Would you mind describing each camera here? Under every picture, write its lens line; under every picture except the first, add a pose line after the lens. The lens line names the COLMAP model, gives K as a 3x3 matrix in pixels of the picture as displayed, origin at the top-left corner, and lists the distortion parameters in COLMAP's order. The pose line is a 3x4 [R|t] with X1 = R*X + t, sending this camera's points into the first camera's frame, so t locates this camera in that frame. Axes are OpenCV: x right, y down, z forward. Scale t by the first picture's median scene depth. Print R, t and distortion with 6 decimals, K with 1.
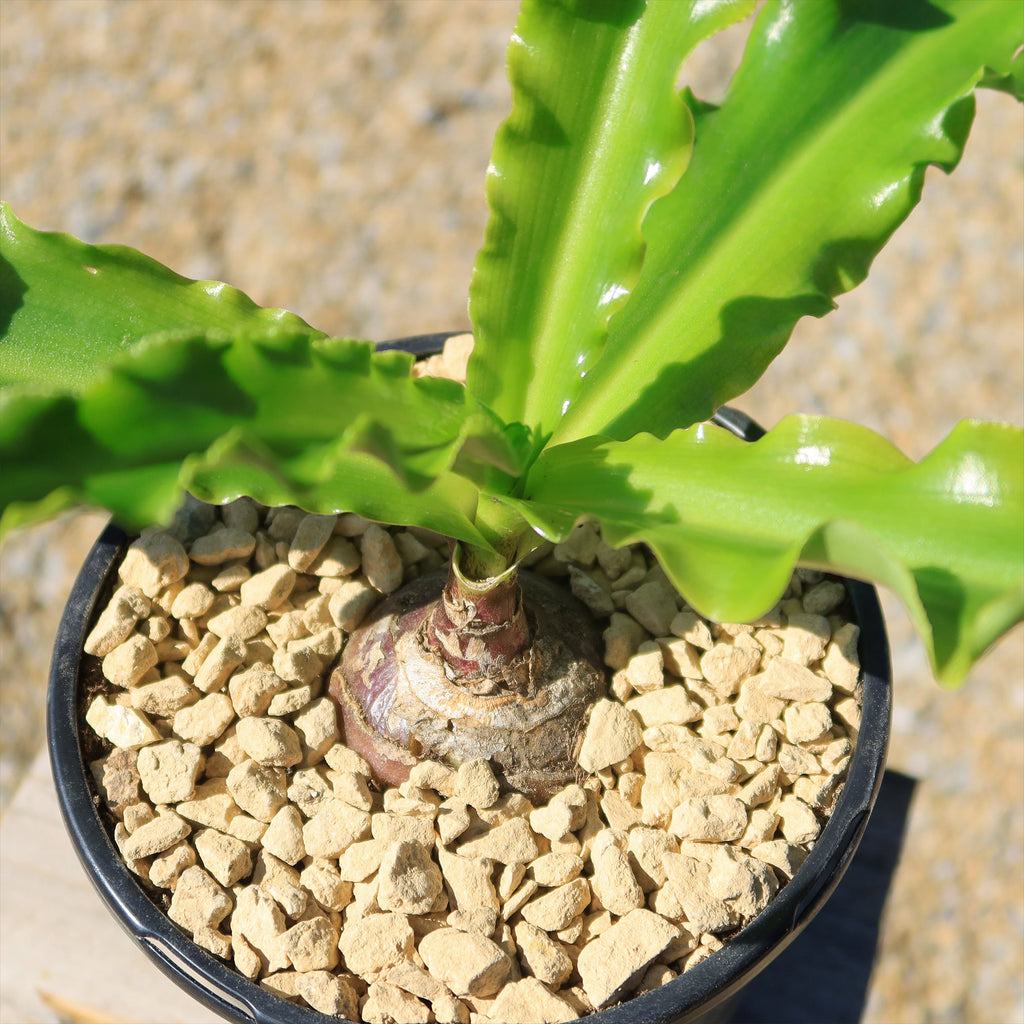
lens RADIAL K [[1798.5, 0, 508.0], [0, 1798.5, 495.8], [0, 0, 1]] dist [0.010300, -0.029845]
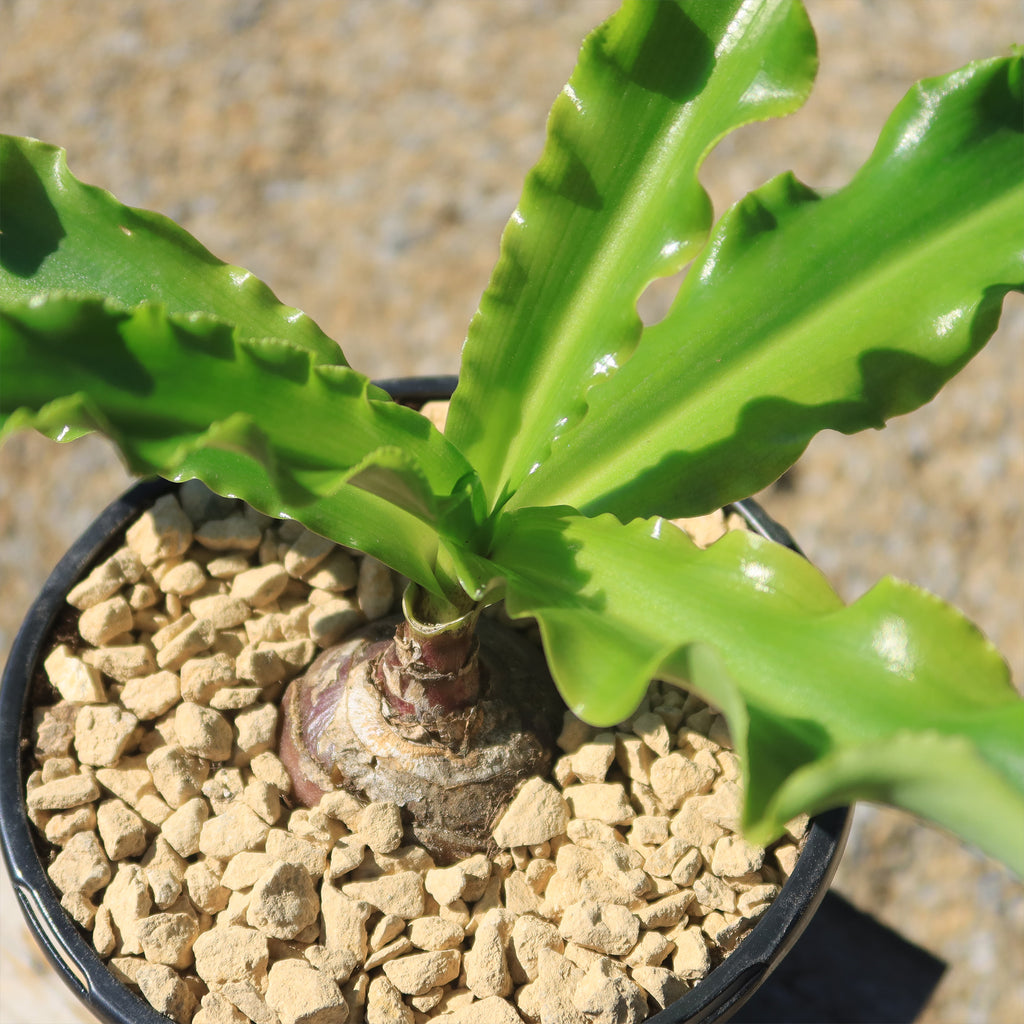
lens RADIAL K [[1798.5, 0, 508.0], [0, 1798.5, 495.8], [0, 0, 1]] dist [0.010300, -0.029845]
pose [[0.956632, 0.231915, -0.176270, 0.176553], [-0.238612, 0.970957, -0.017500, -0.013162], [0.167092, 0.058801, 0.984186, 0.040894]]
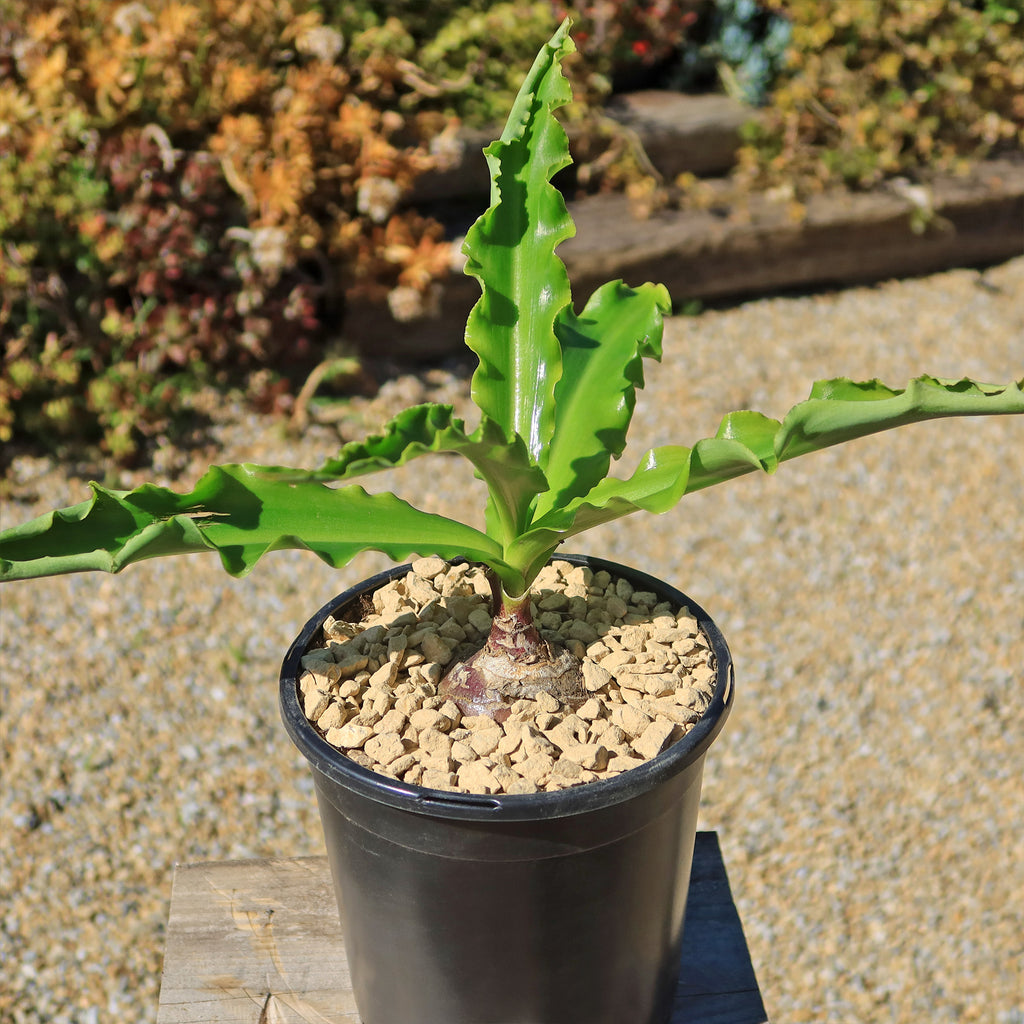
lens RADIAL K [[1920.7, 0, 543.1], [0, 1920.7, 516.5], [0, 0, 1]] dist [0.024729, -0.063724]
pose [[0.904621, -0.203168, 0.374677, -0.728146], [0.342657, 0.869459, -0.355847, 0.698677], [-0.253469, 0.450293, 0.856148, -0.803673]]
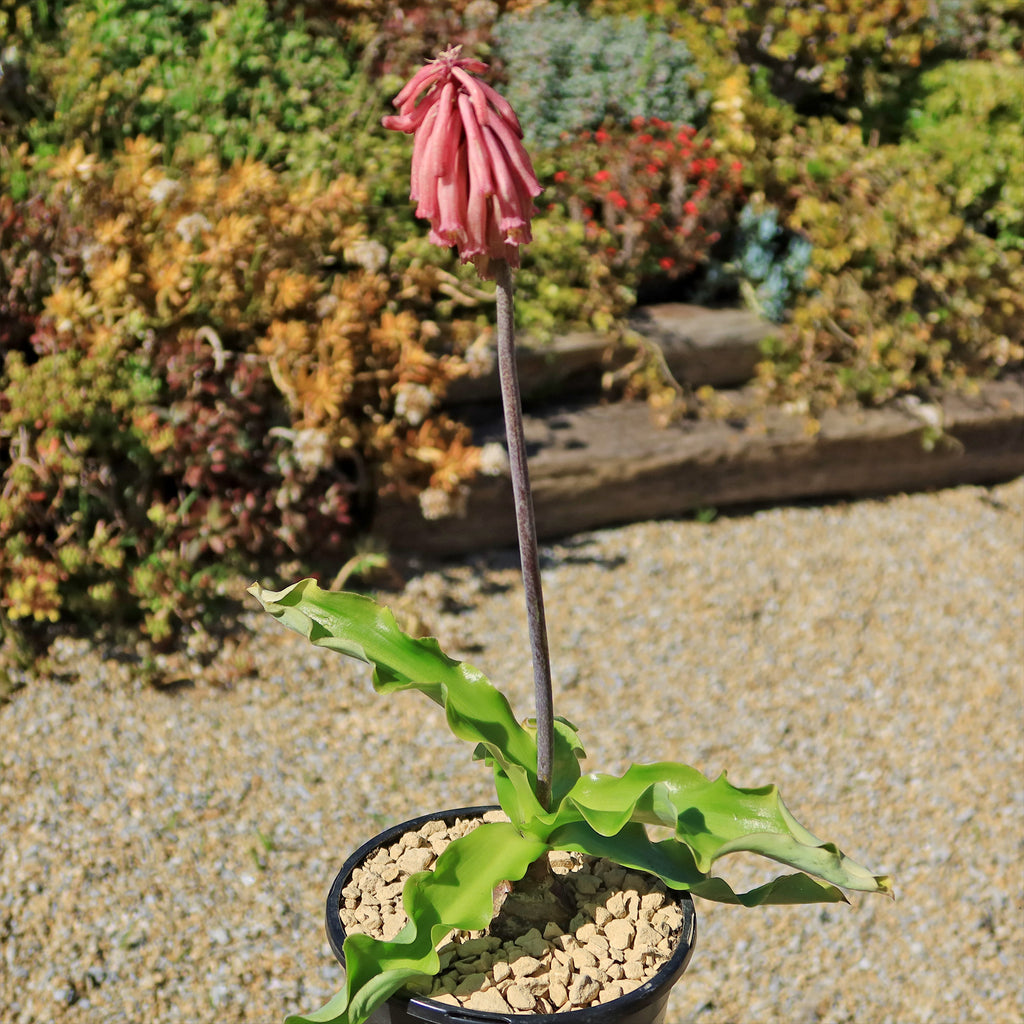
lens RADIAL K [[1996.9, 0, 507.5], [0, 1996.9, 486.0], [0, 0, 1]] dist [0.015221, -0.060991]
pose [[0.916750, -0.123983, 0.379733, -1.045253], [0.298139, 0.845046, -0.443859, 0.761489], [-0.265861, 0.520121, 0.811660, -1.344099]]
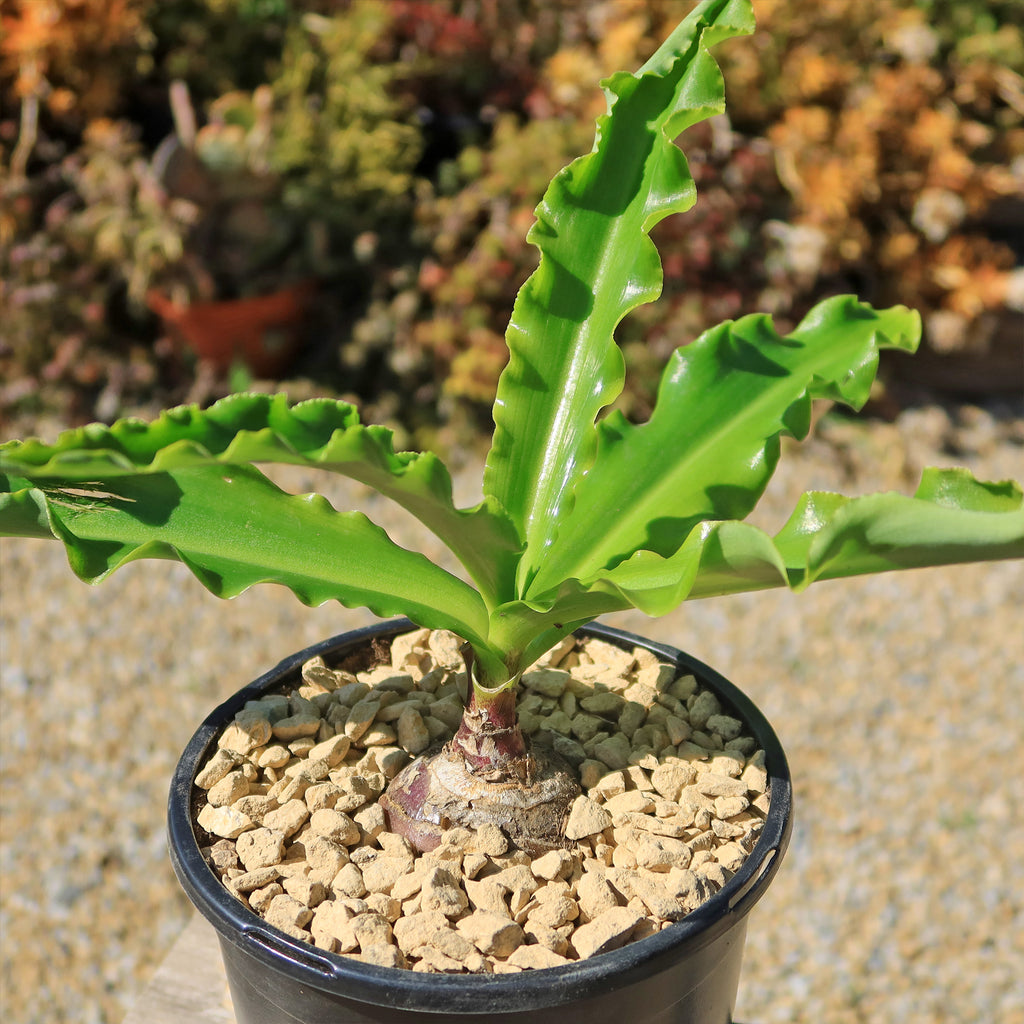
lens RADIAL K [[1880.7, 0, 534.1], [0, 1880.7, 513.0], [0, 0, 1]] dist [0.005245, -0.016677]
pose [[0.998706, -0.014043, 0.048870, -0.050373], [0.033538, 0.904327, -0.425520, 0.535576], [-0.038219, 0.426609, 0.903629, -0.384227]]
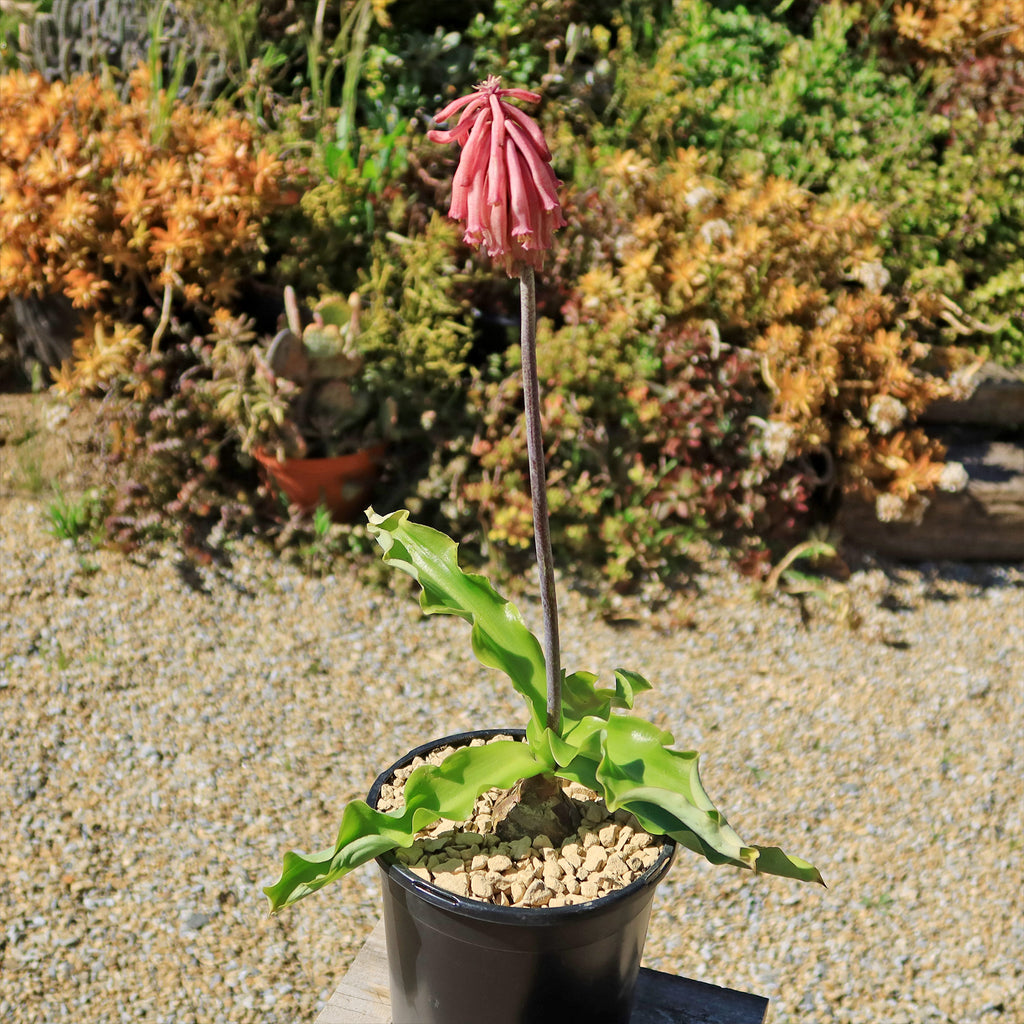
lens RADIAL K [[1798.5, 0, 508.0], [0, 1798.5, 495.8], [0, 0, 1]] dist [0.010300, -0.029845]
pose [[0.998379, 0.038825, 0.041627, -0.268875], [-0.013994, 0.876253, -0.481648, 0.967843], [-0.055175, 0.480284, 0.875376, -1.587248]]
